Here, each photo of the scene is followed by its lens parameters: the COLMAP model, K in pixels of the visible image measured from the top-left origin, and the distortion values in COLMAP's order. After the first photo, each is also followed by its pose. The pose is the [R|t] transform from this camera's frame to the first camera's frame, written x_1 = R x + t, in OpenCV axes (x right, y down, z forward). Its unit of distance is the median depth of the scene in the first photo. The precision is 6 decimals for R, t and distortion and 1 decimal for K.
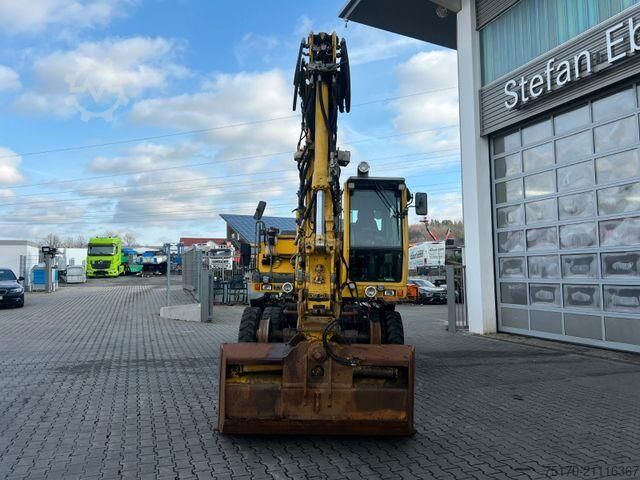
lens RADIAL K [[484.2, 0, 318.3], [0, 484.2, 237.5], [0, 0, 1]] dist [0.042281, -0.044328]
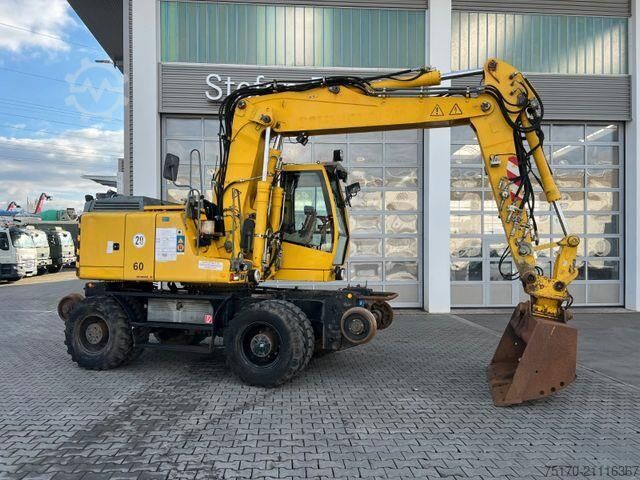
lens RADIAL K [[484.2, 0, 317.5], [0, 484.2, 239.7], [0, 0, 1]] dist [0.042281, -0.044328]
pose [[0.283164, 0.020316, 0.958856, -0.639669], [-0.073150, 0.997321, 0.000472, 0.026472], [-0.956278, -0.070273, 0.283891, 0.520694]]
